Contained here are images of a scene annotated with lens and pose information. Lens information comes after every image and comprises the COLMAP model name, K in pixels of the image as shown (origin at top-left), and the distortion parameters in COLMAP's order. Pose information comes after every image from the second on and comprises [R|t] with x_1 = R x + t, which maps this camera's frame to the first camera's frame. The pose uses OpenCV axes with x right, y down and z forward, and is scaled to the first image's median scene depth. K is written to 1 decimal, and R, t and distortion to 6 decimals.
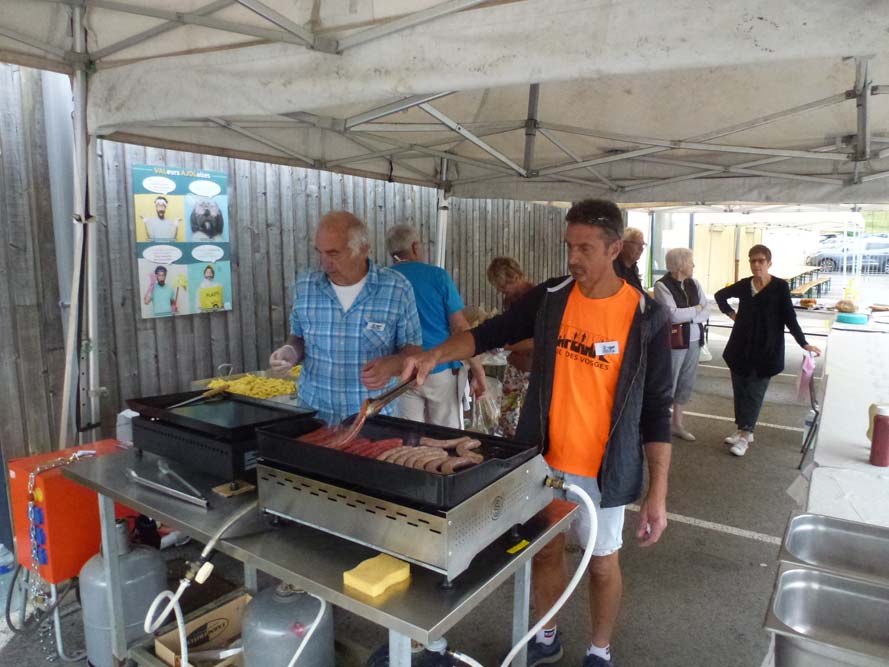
lens RADIAL K [[636.7, 0, 444.5], [0, 636.7, 332.1], [0, 0, 1]] dist [-0.039708, -0.003525]
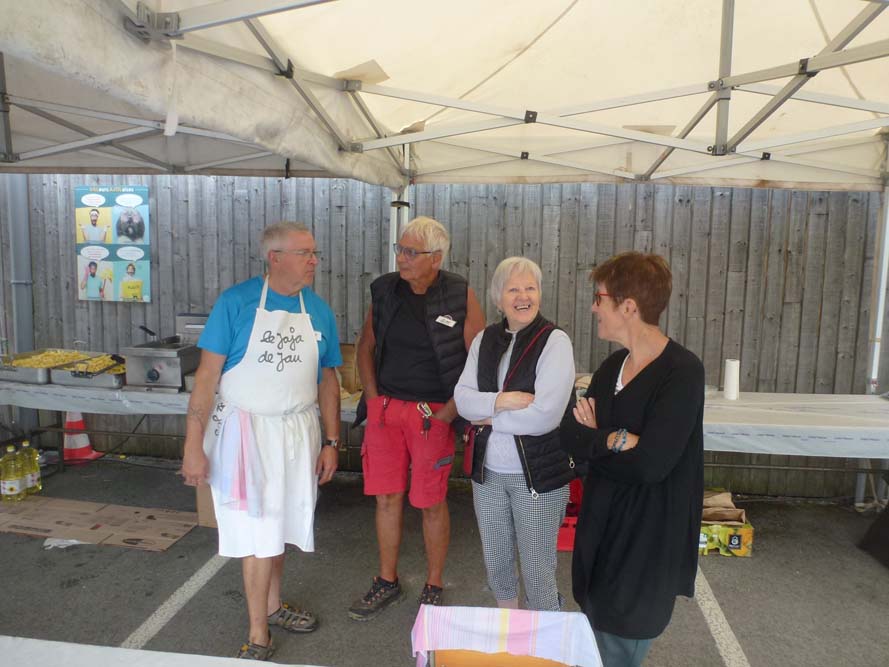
lens RADIAL K [[636.7, 0, 441.6], [0, 636.7, 330.5], [0, 0, 1]] dist [-0.039708, -0.003525]
pose [[0.448296, 0.115906, -0.886339, 1.011021], [-0.146534, 0.987673, 0.055043, -0.135428], [0.881793, 0.105203, 0.459754, 1.009276]]
